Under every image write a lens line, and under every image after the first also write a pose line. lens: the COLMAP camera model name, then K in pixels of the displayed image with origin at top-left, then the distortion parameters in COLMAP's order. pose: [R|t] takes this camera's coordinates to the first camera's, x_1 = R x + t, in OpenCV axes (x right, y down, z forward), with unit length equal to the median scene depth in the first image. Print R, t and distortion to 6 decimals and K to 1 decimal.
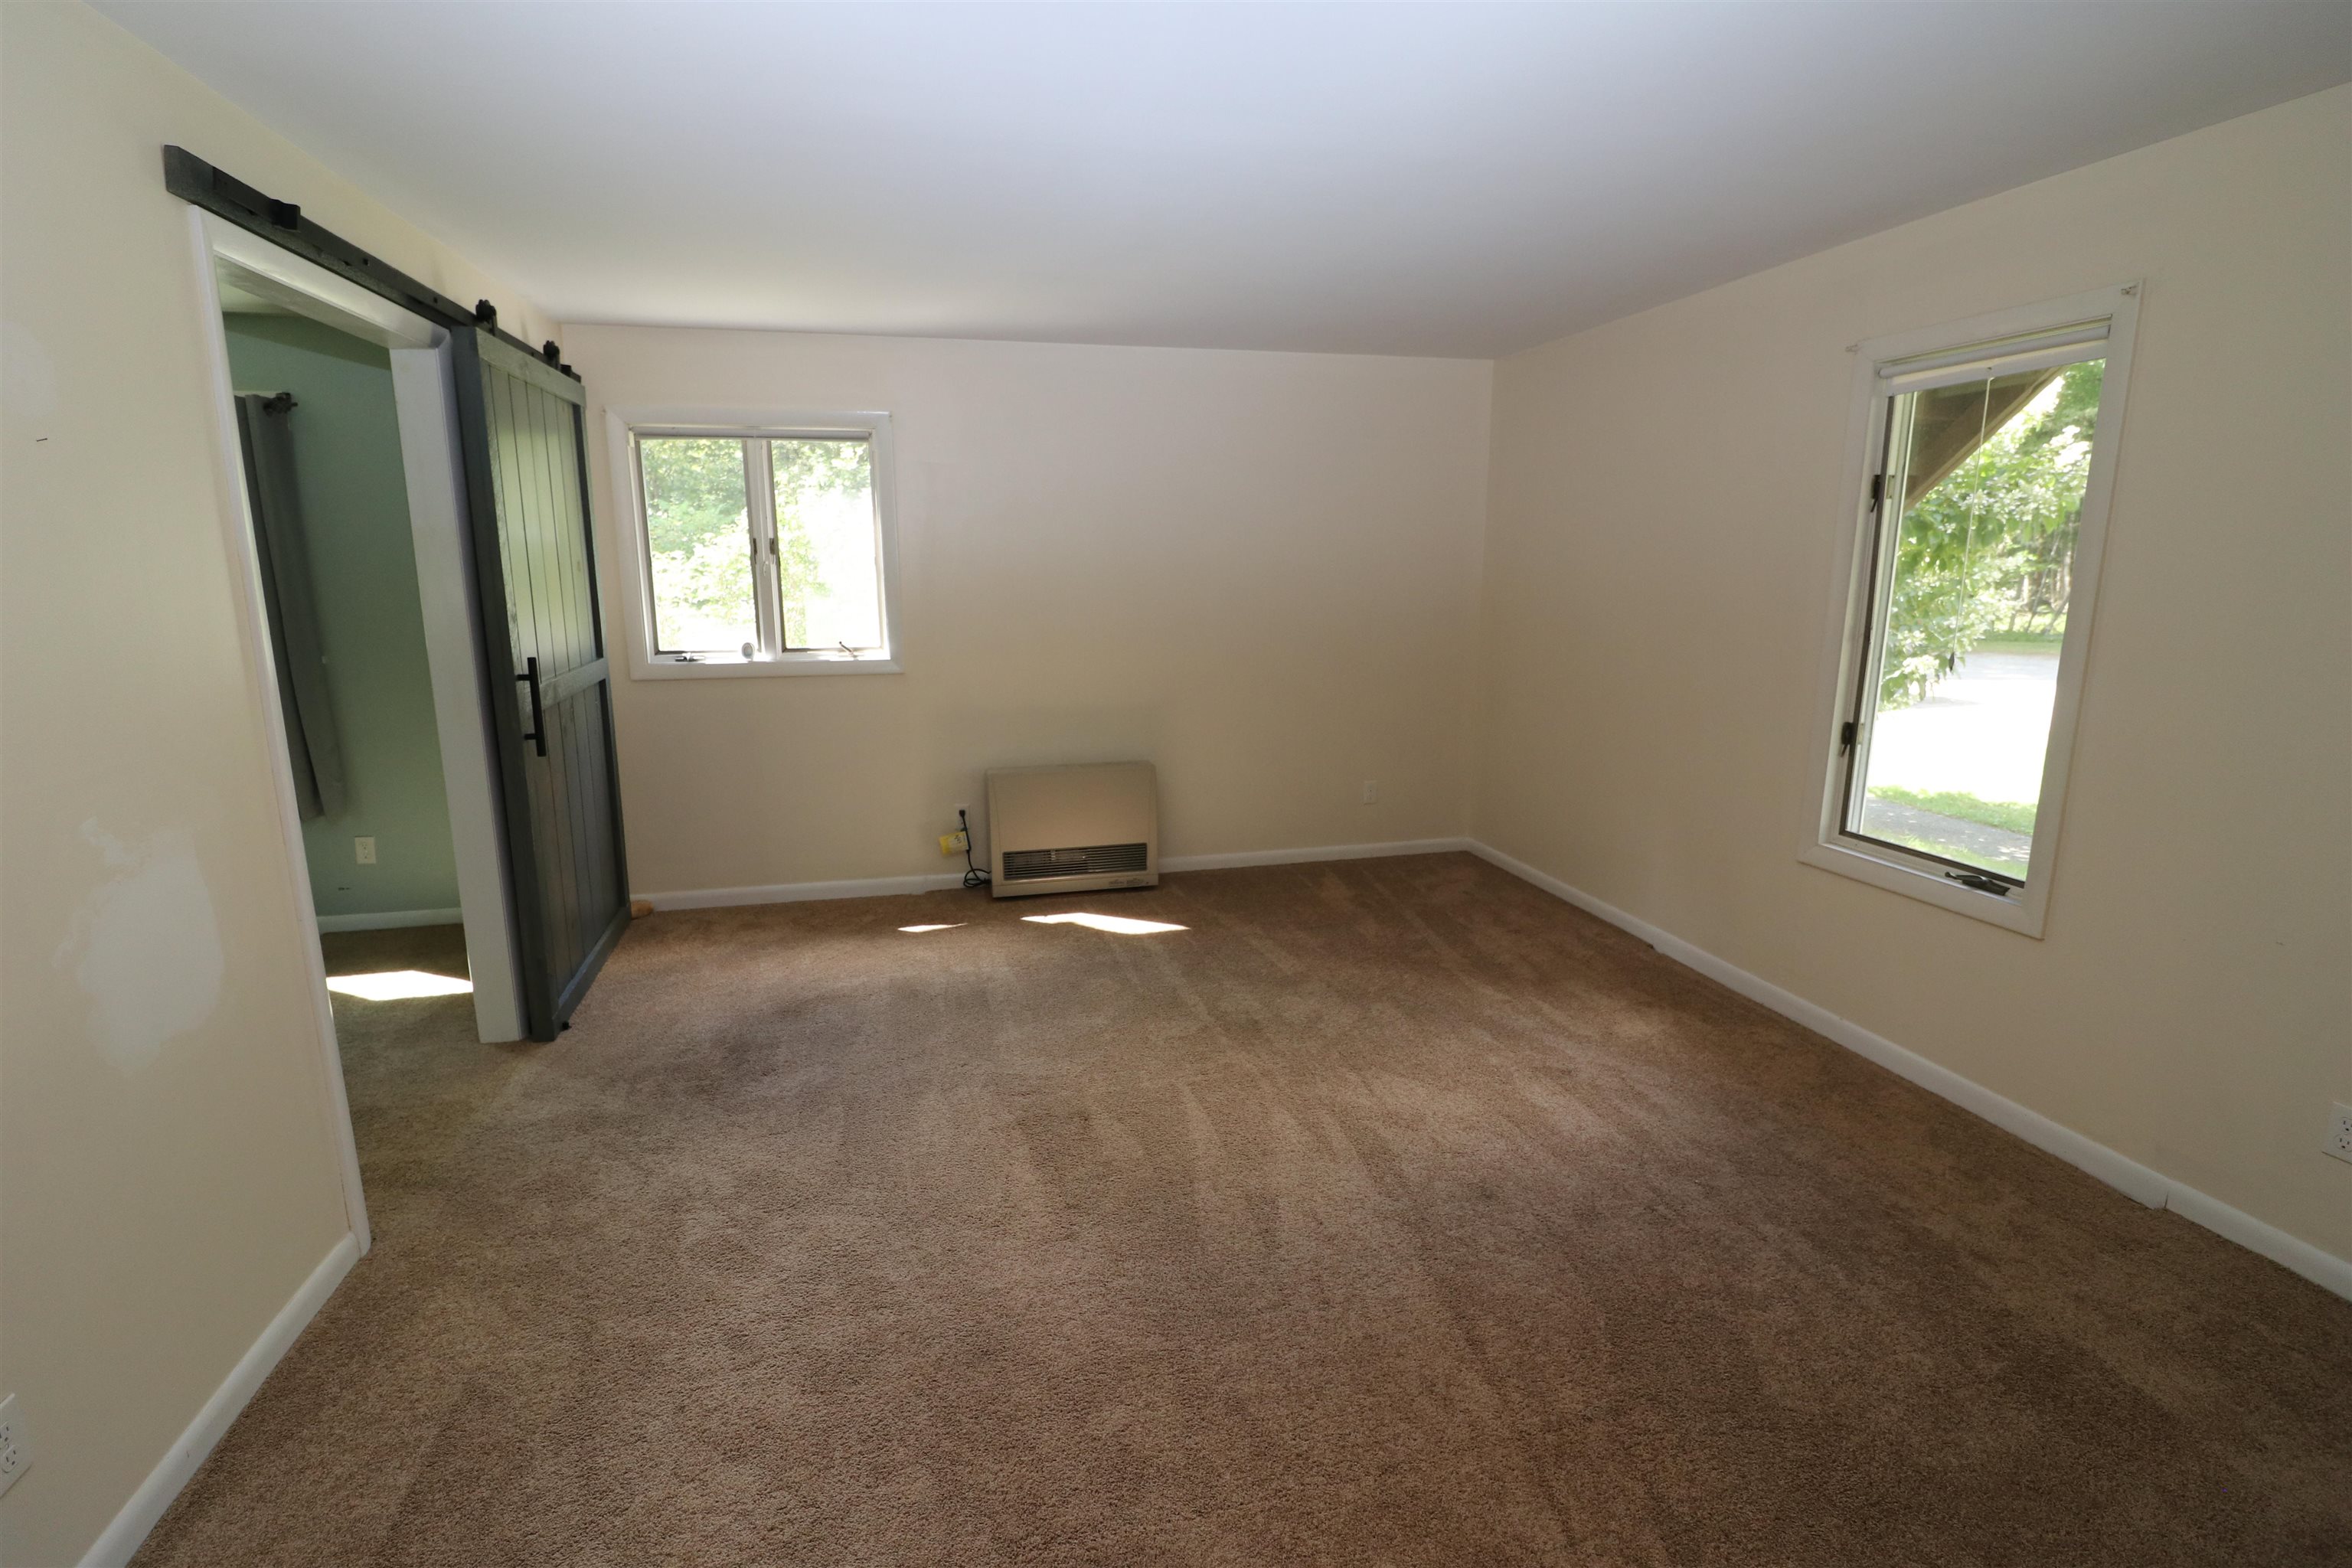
lens RADIAL K [[1088.1, 0, 1166.3], [0, 1088.1, 776.7], [0, 0, 1]] dist [-0.000693, -0.012574]
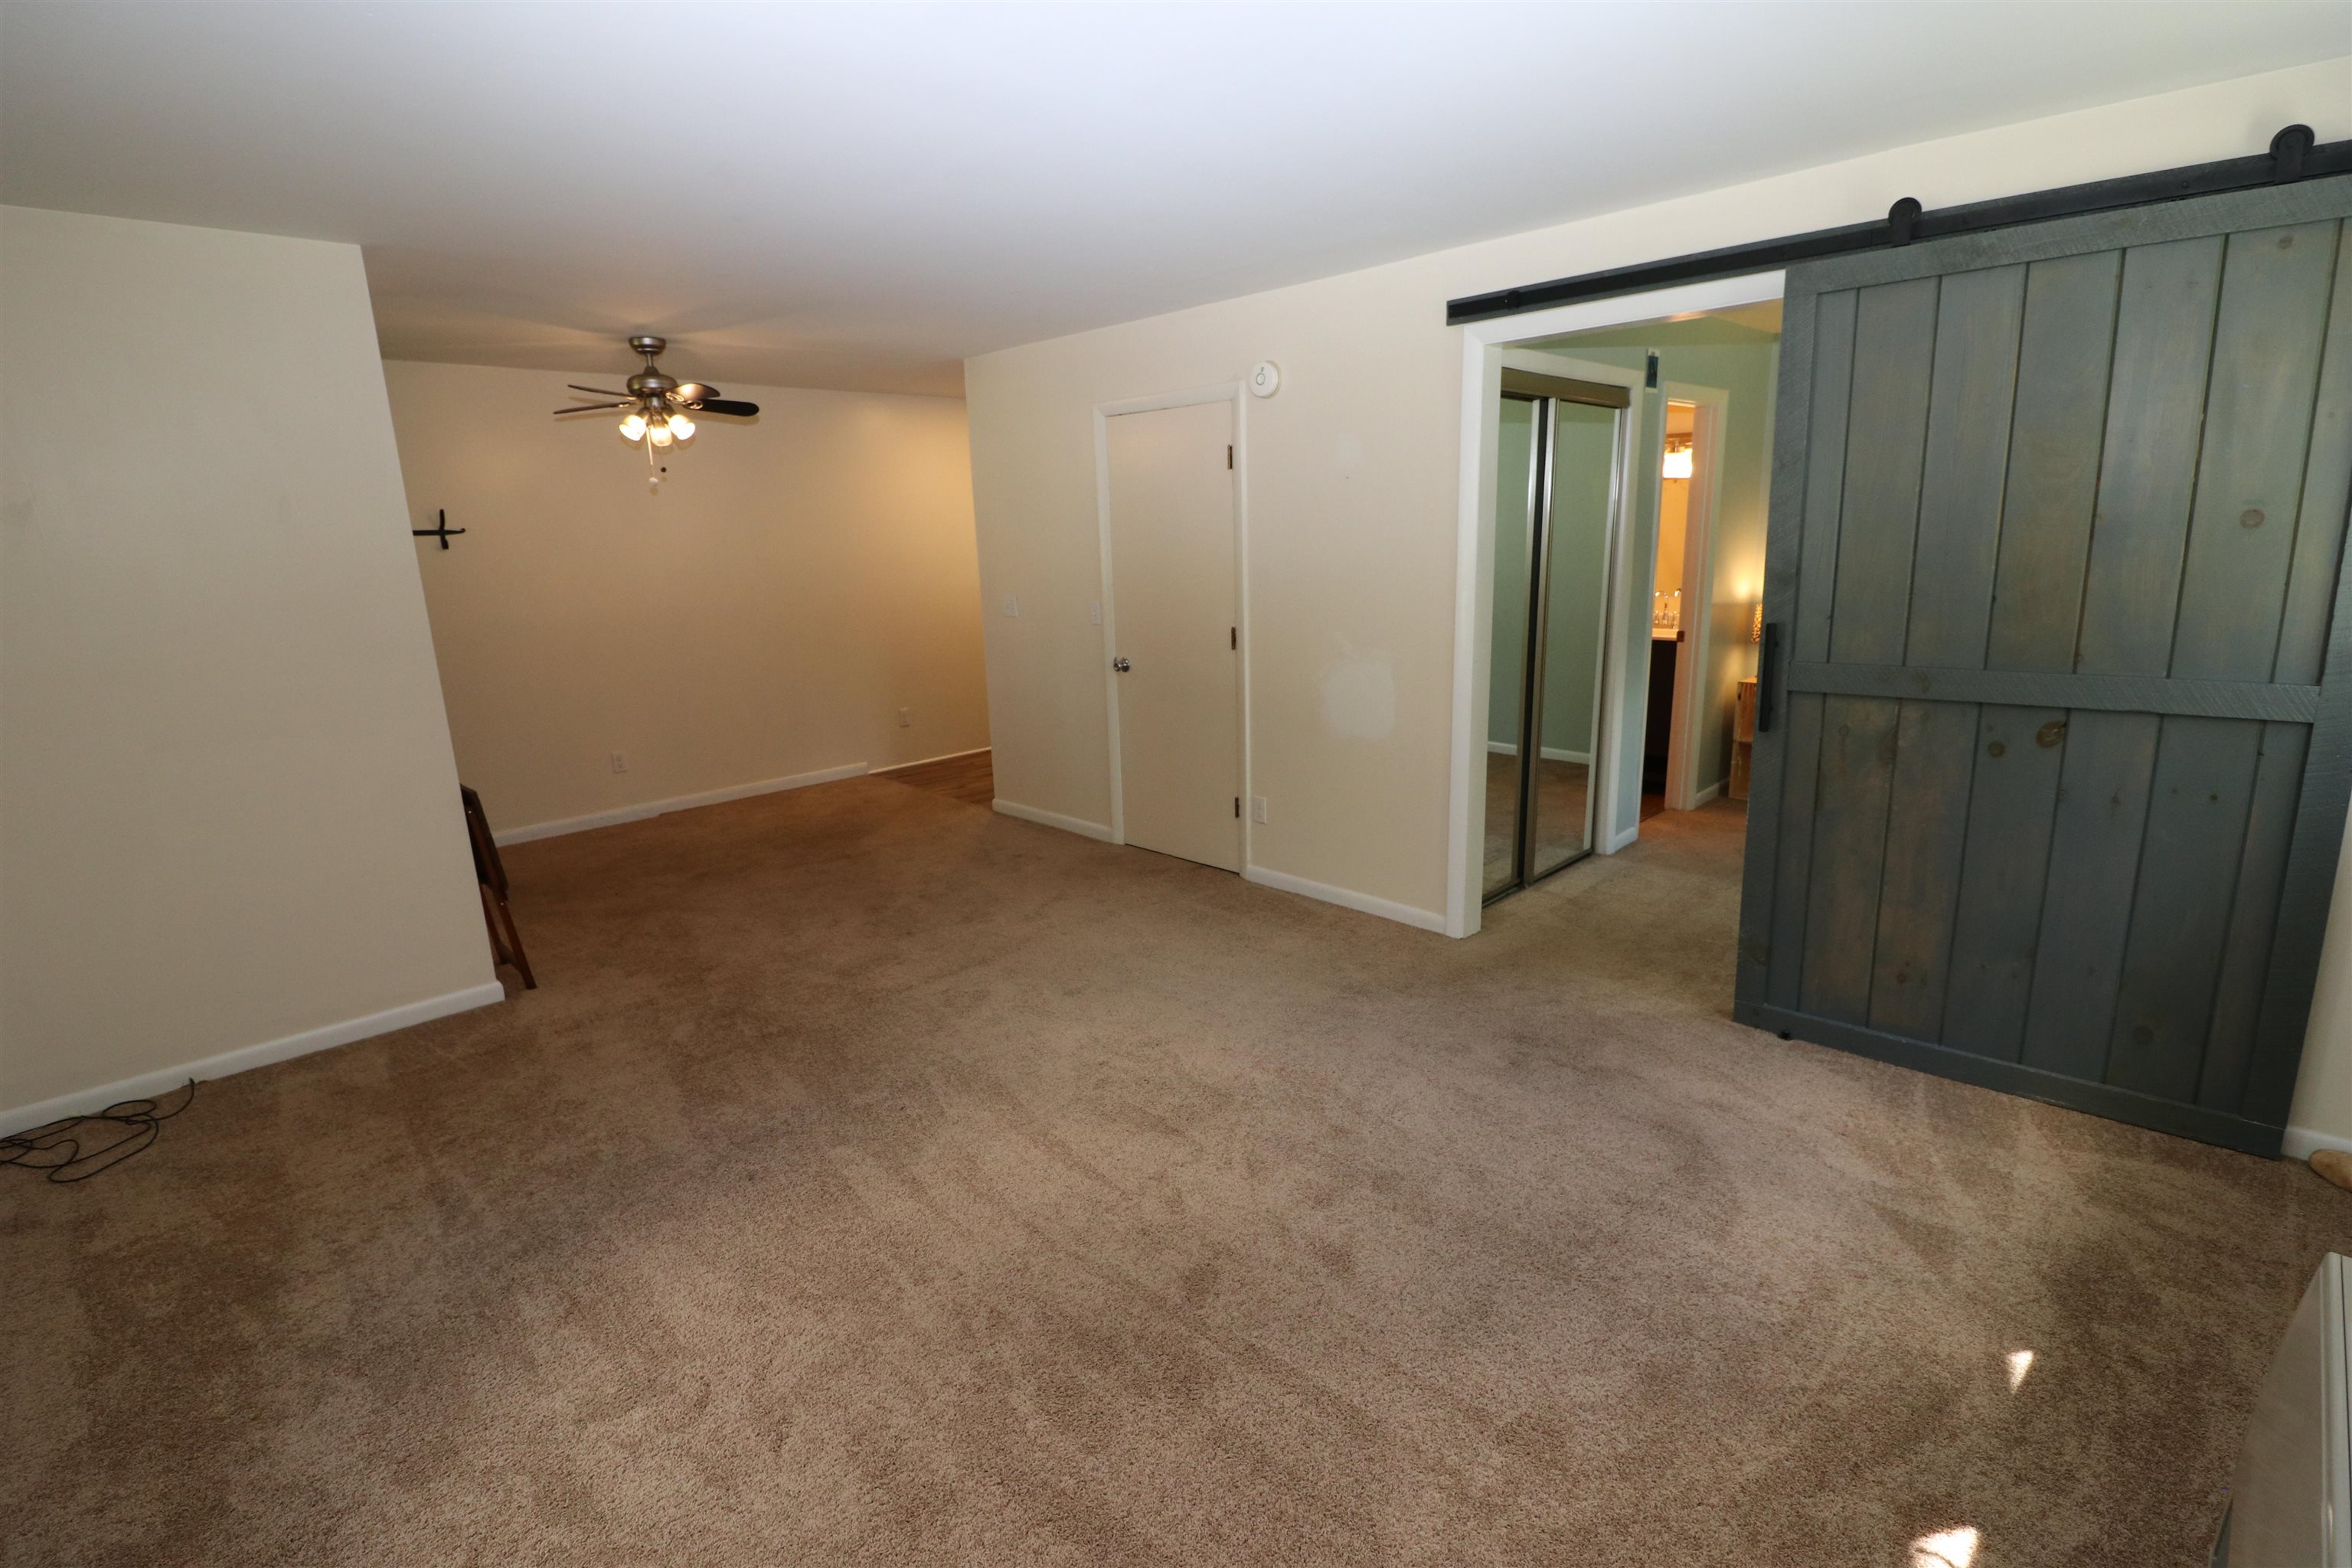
lens RADIAL K [[1088.1, 0, 1165.9], [0, 1088.1, 784.5], [0, 0, 1]] dist [-0.000693, -0.012574]
pose [[-0.854460, 0.150237, -0.497319, 0.279339], [-0.066788, 0.917563, 0.391940, -0.258314], [0.515206, 0.368112, -0.773987, 1.246594]]
